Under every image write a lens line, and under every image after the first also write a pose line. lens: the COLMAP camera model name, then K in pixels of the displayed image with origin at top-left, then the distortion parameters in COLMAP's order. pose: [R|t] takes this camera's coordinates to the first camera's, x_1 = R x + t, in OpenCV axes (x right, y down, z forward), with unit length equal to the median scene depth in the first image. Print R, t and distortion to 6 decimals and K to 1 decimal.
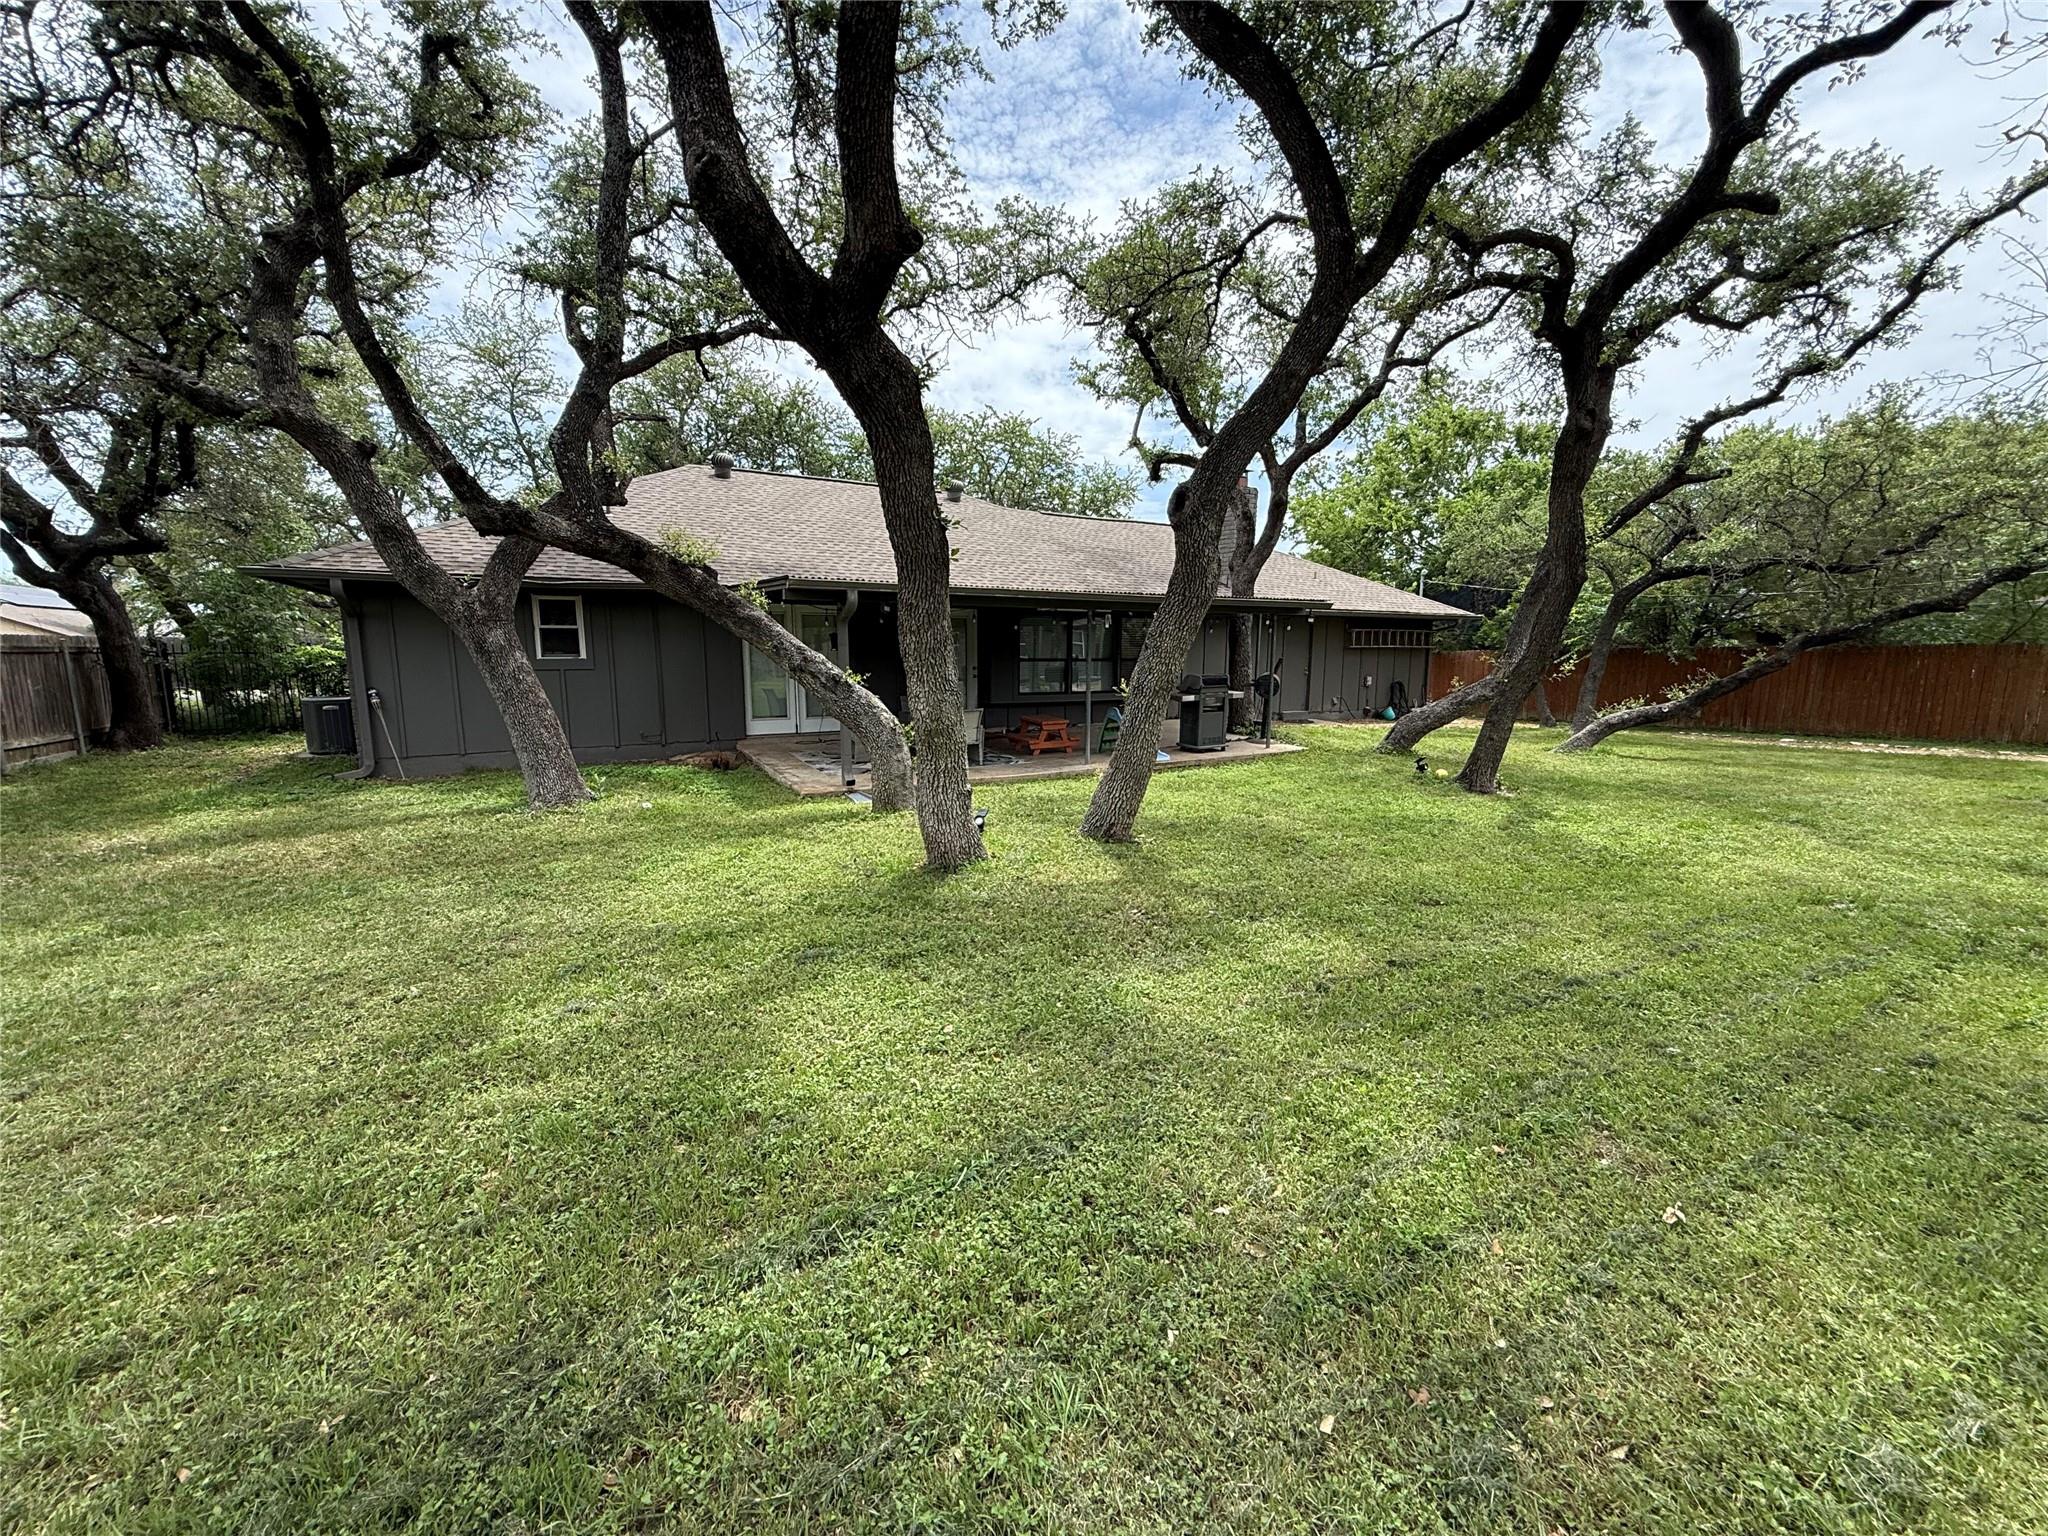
lens RADIAL K [[811.8, 0, 1024.0], [0, 811.8, 768.0], [0, 0, 1]] dist [0.000468, -0.000283]
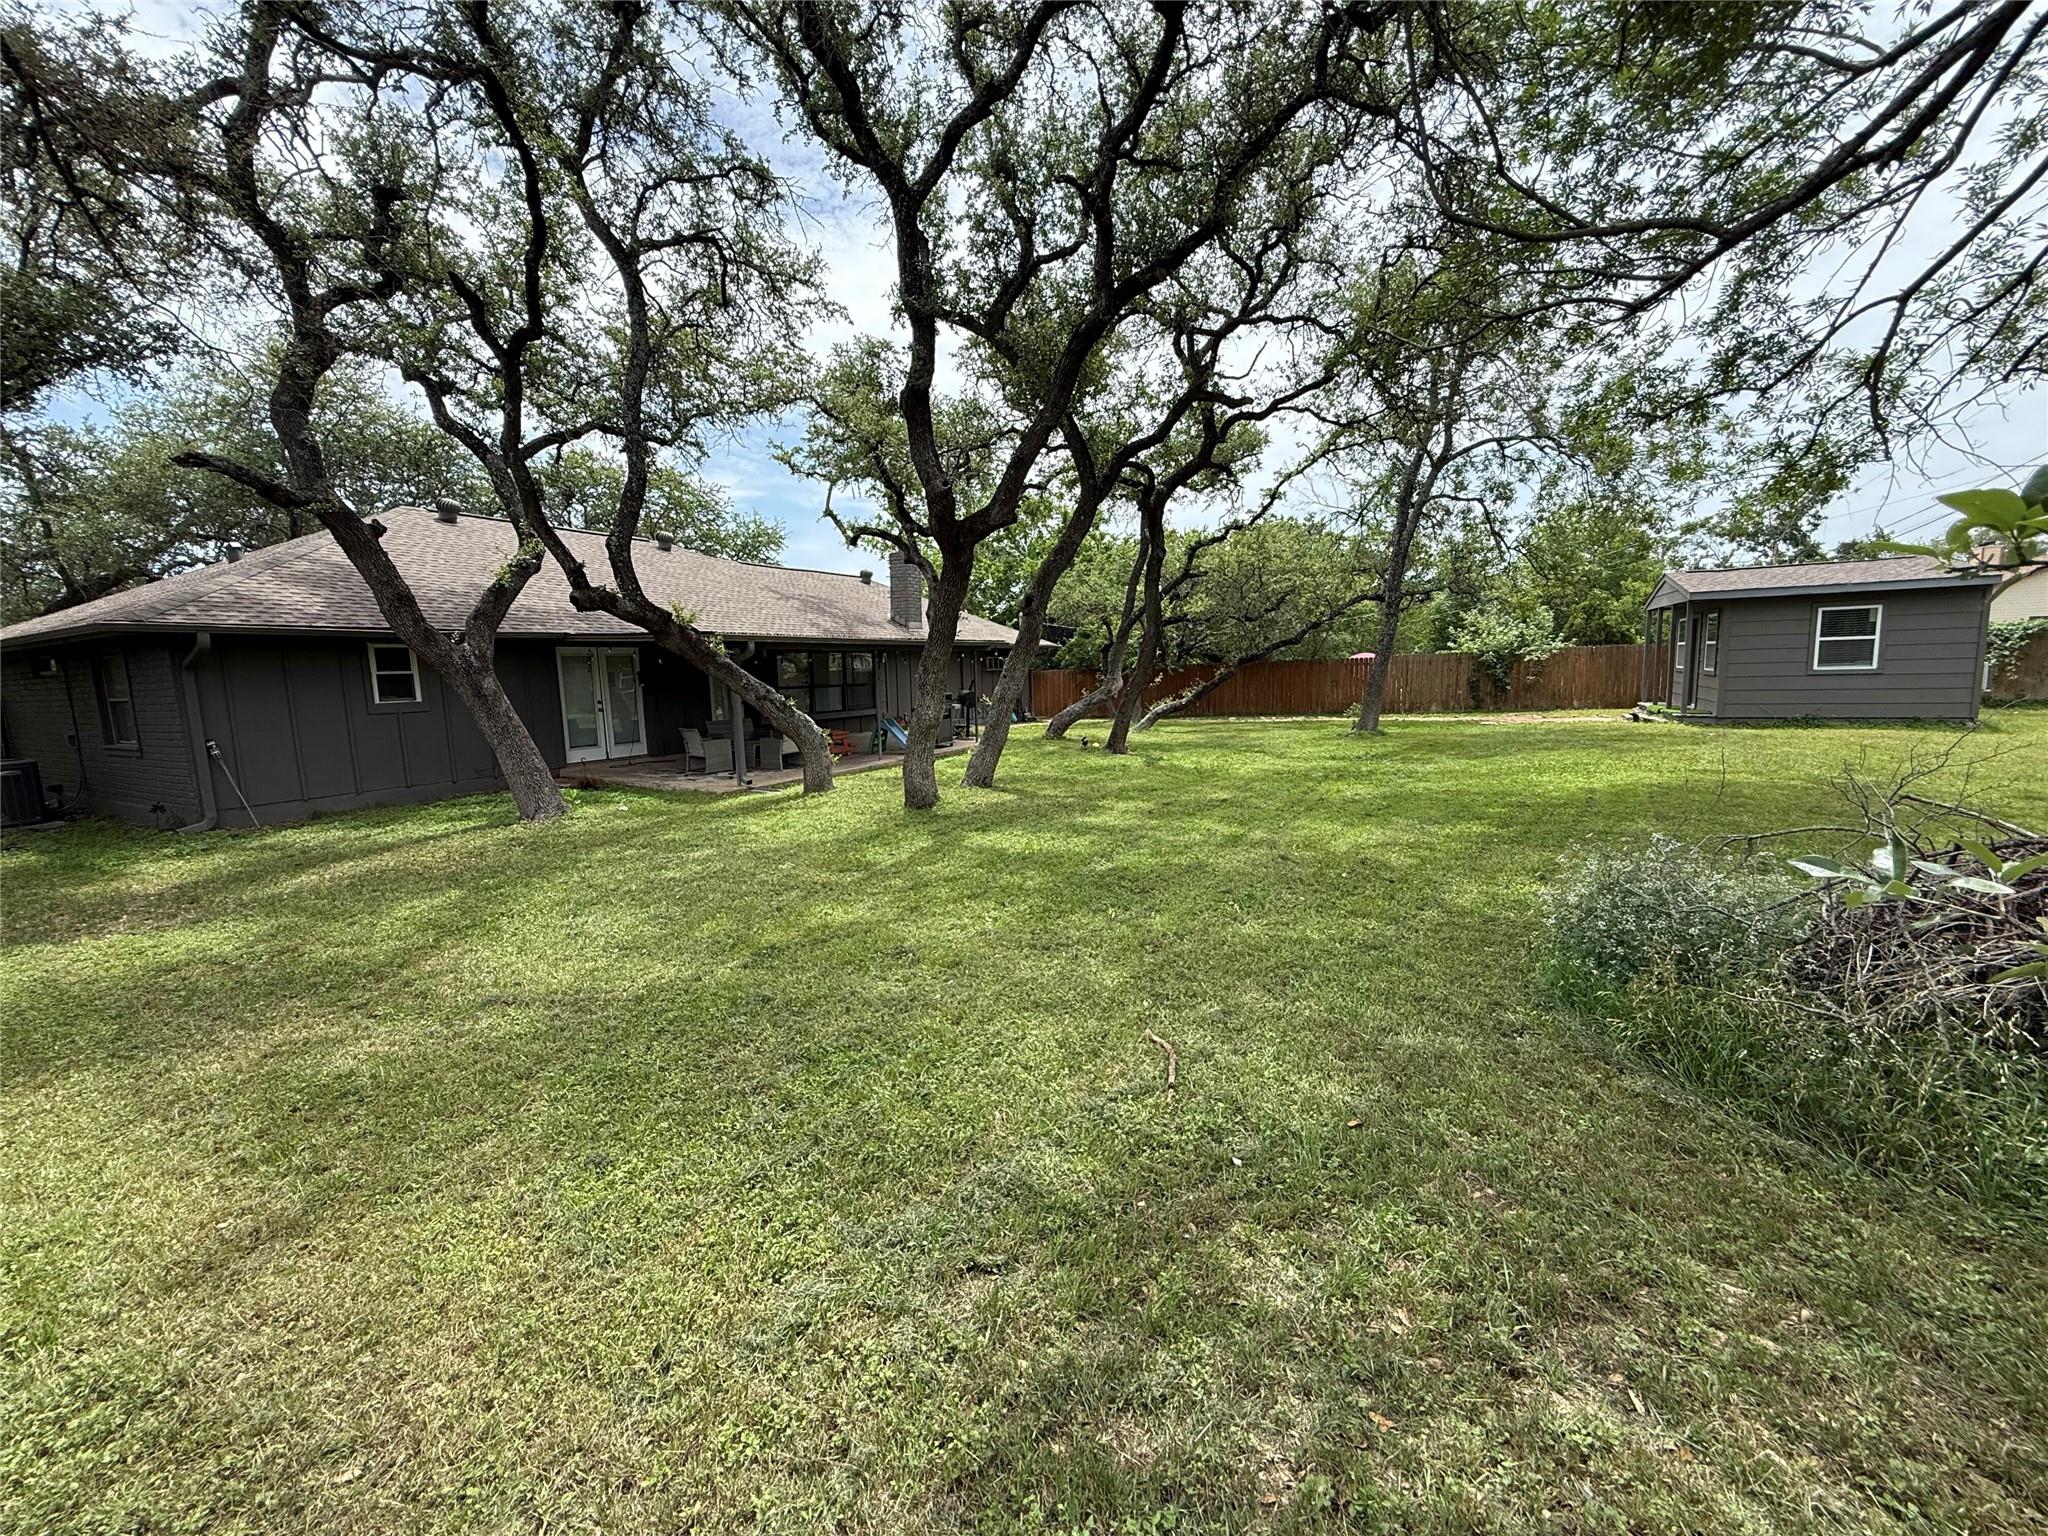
lens RADIAL K [[811.8, 0, 1024.0], [0, 811.8, 768.0], [0, 0, 1]] dist [0.000468, -0.000283]
pose [[0.857835, -0.087698, 0.506387, -0.389306], [0.101774, 0.994808, -0.000123, 0.032018], [-0.503746, 0.051642, 0.862307, -0.305516]]
